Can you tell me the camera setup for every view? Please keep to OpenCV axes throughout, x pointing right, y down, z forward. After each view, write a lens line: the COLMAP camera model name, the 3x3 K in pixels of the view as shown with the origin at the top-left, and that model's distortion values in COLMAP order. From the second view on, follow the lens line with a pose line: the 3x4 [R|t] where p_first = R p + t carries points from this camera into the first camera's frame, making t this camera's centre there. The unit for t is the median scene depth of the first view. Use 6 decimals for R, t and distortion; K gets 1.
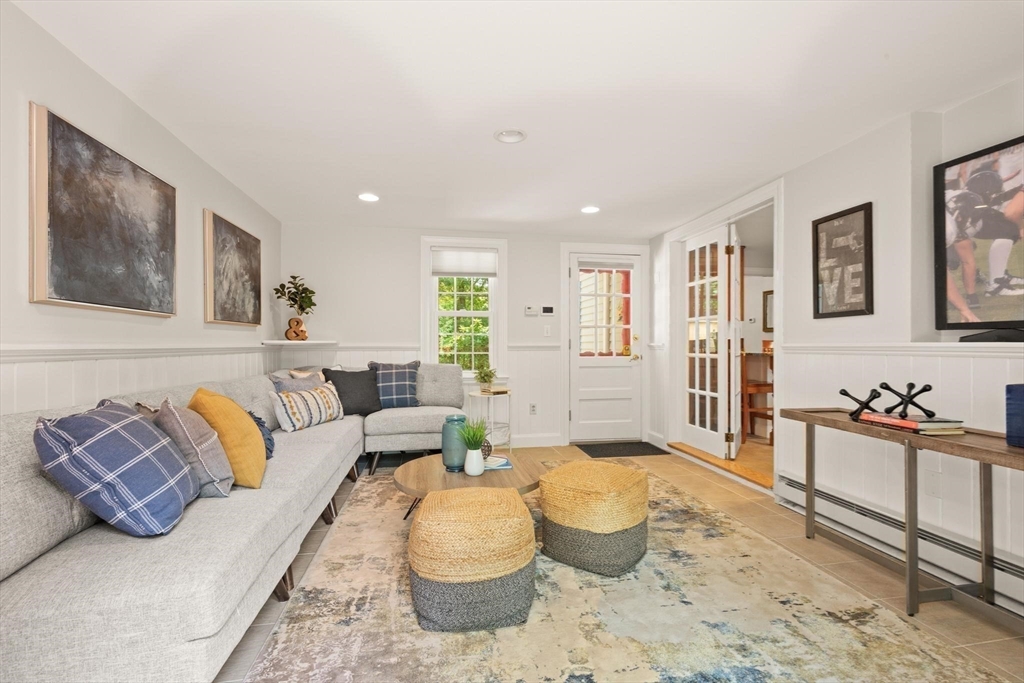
lens RADIAL K [[463.9, 0, 518.8], [0, 463.9, 344.4], [0, 0, 1]] dist [0.007352, -0.002040]
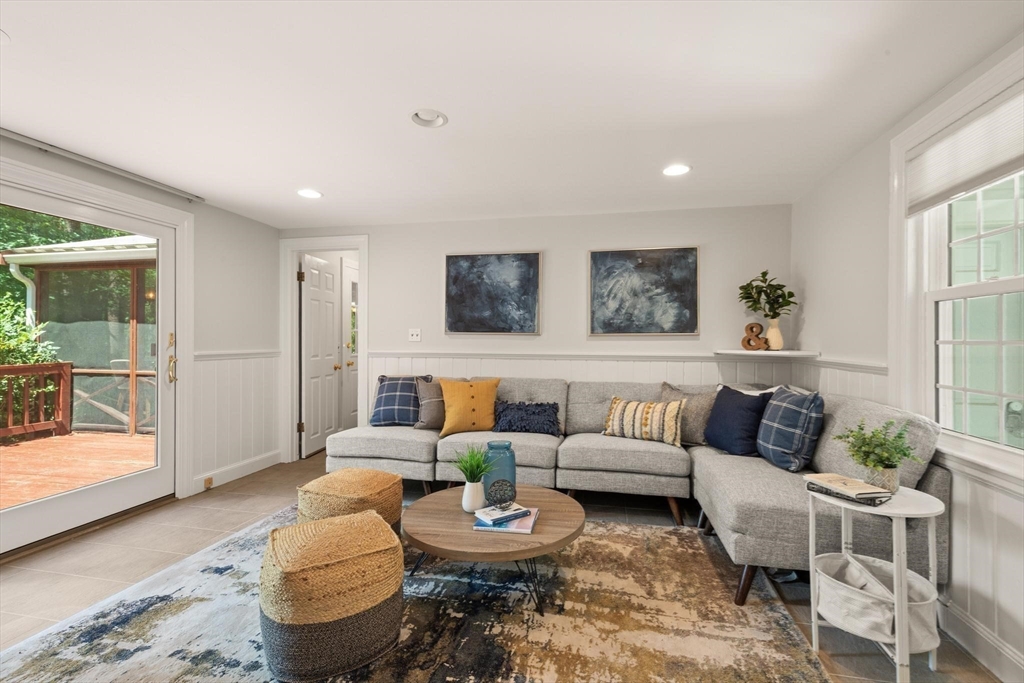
lens RADIAL K [[463.9, 0, 513.9], [0, 463.9, 339.6], [0, 0, 1]] dist [0.007352, -0.002040]
pose [[-0.387945, -0.005668, -0.921665, 0.814102], [-0.008803, 0.999958, -0.002444, -0.041120], [0.921640, 0.007165, -0.387979, 1.687547]]
